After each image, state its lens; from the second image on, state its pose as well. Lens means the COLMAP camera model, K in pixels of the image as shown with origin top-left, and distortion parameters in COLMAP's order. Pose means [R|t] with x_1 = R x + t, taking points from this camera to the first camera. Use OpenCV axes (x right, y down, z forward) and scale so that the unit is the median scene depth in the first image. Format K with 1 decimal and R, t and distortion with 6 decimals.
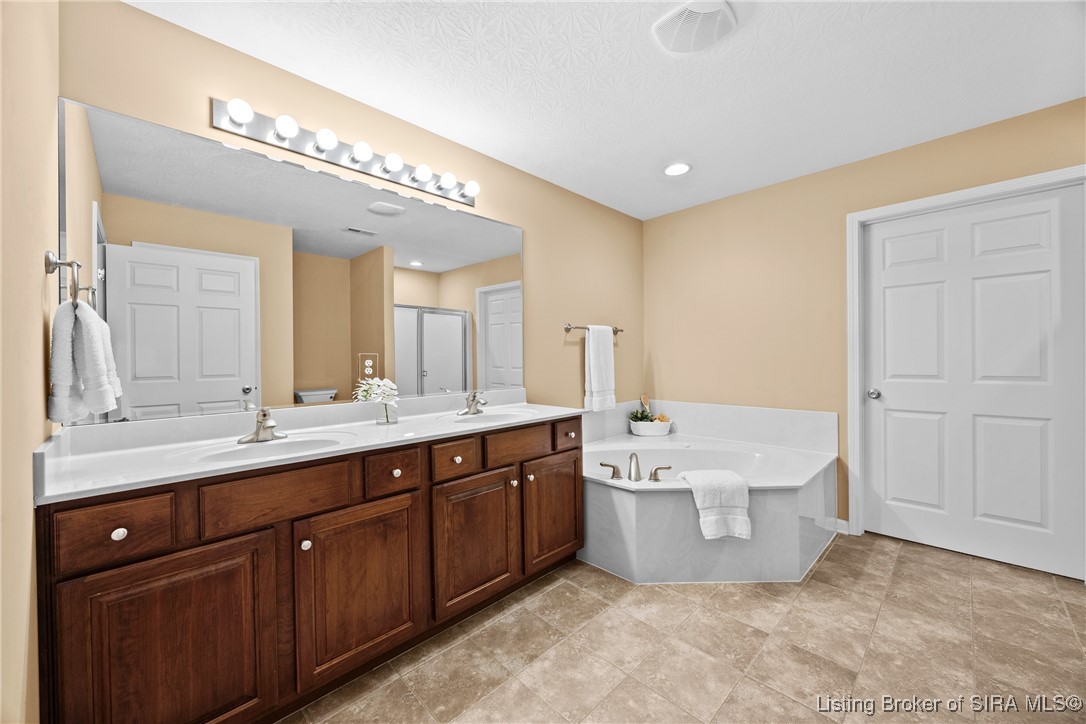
lens RADIAL K [[412.7, 0, 547.8], [0, 412.7, 359.1], [0, 0, 1]] dist [-0.000166, -0.000261]
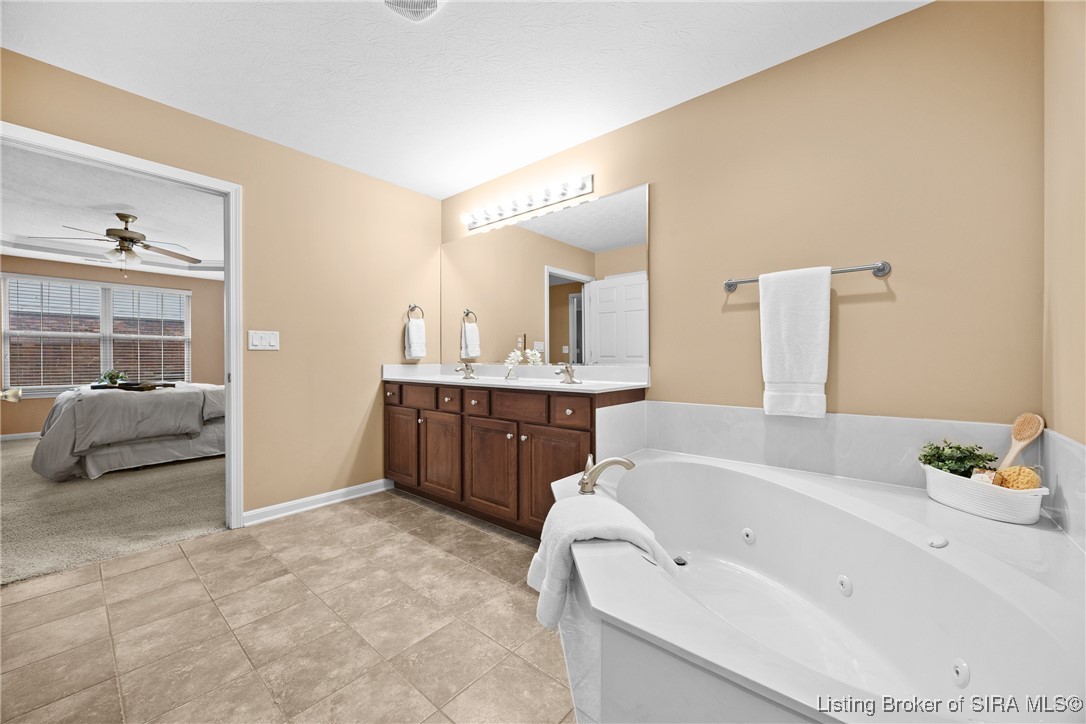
lens RADIAL K [[412.7, 0, 547.2], [0, 412.7, 359.0], [0, 0, 1]] dist [-0.000166, -0.000261]
pose [[0.083958, 0.012143, -0.996395, 1.391182], [-0.005773, 0.999915, 0.011700, 0.079798], [0.996453, 0.004770, 0.084021, 1.259230]]
